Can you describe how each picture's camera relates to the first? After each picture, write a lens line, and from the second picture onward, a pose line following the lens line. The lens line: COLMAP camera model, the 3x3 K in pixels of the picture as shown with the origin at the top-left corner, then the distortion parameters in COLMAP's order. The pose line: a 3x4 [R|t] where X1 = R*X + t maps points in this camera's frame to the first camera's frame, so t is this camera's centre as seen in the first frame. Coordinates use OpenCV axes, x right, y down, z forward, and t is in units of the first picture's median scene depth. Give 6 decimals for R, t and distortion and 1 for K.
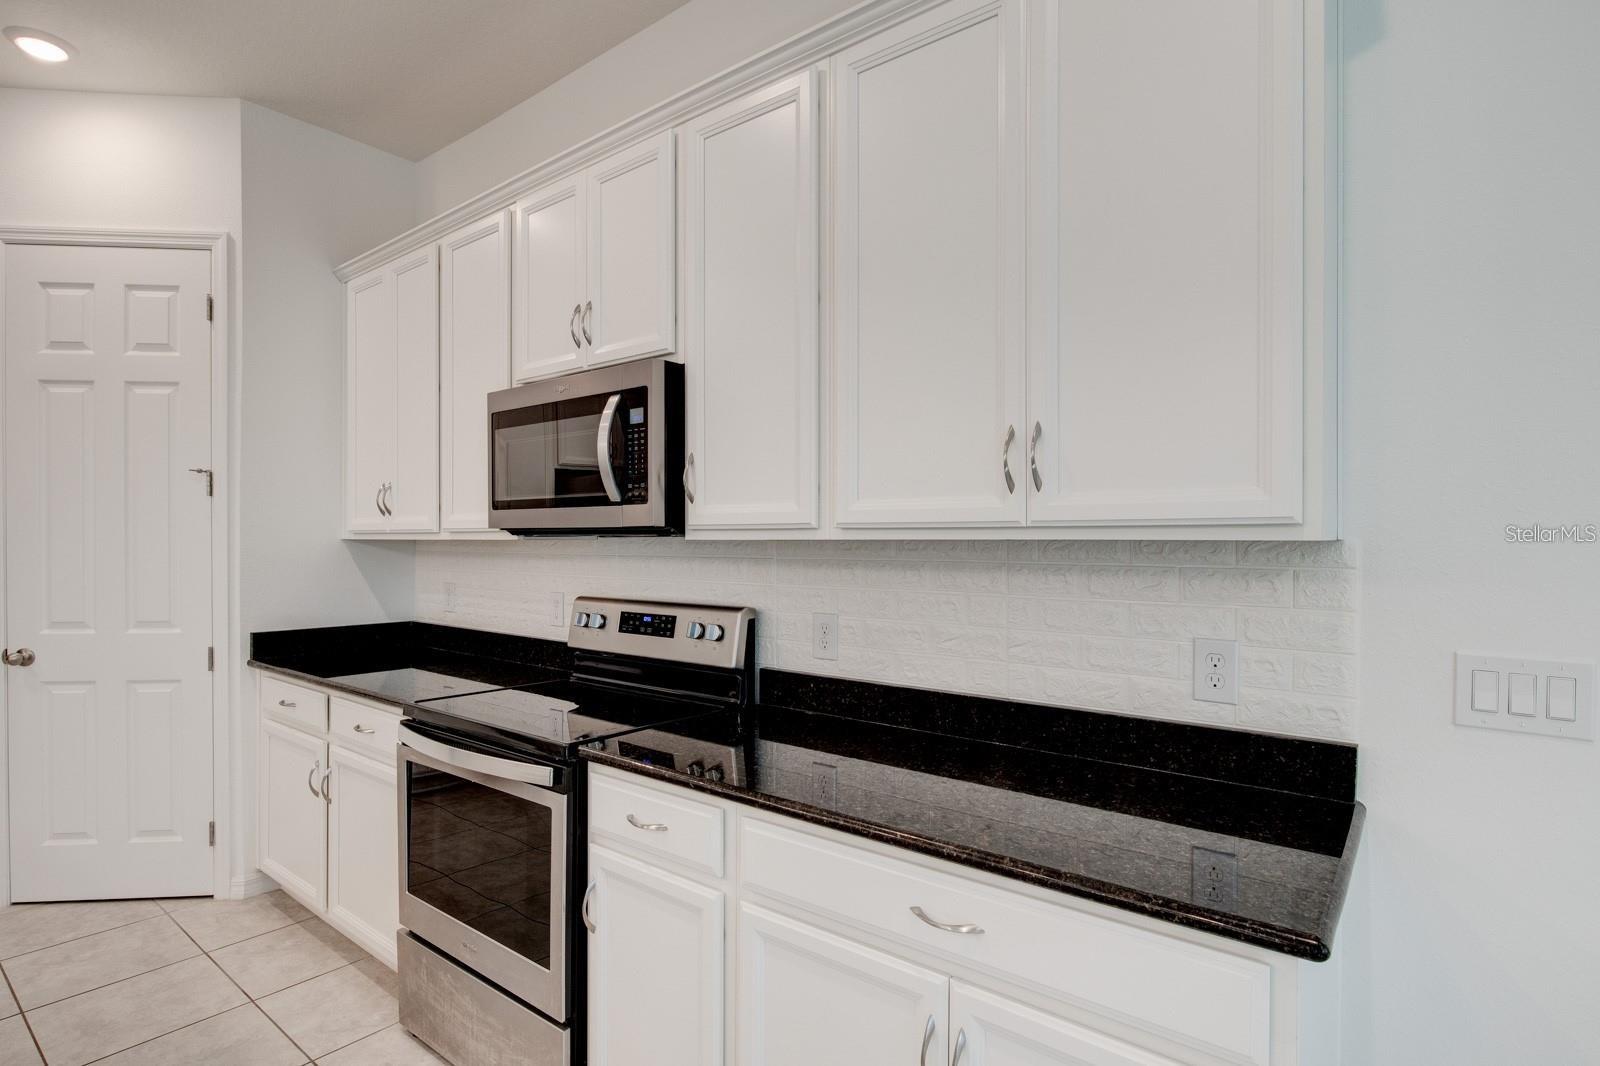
lens RADIAL K [[810.5, 0, 812.9], [0, 810.5, 541.8], [0, 0, 1]] dist [-0.009368, 0.002052]
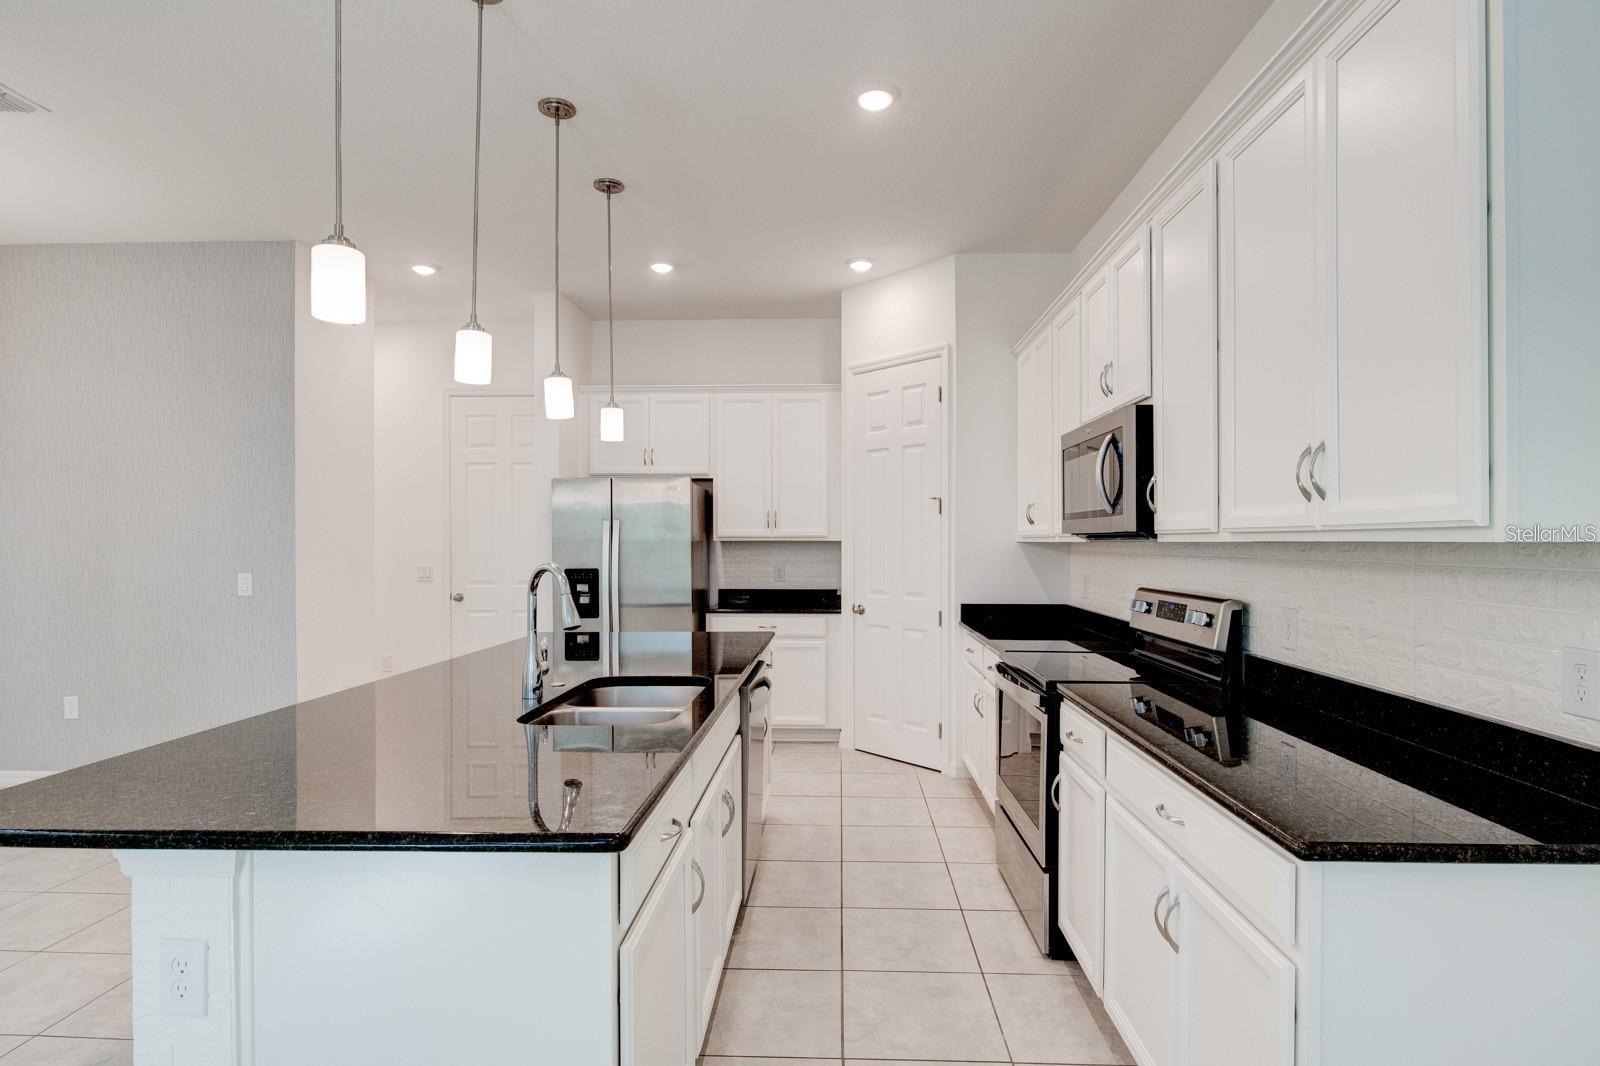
lens RADIAL K [[807.2, 0, 815.5], [0, 807.2, 537.4], [0, 0, 1]] dist [0.001904, 0.000475]
pose [[0.598743, -0.005305, -0.800924, 0.485377], [-0.001913, 0.999966, -0.008053, 0.001839], [0.800939, 0.006354, 0.598712, -0.171840]]
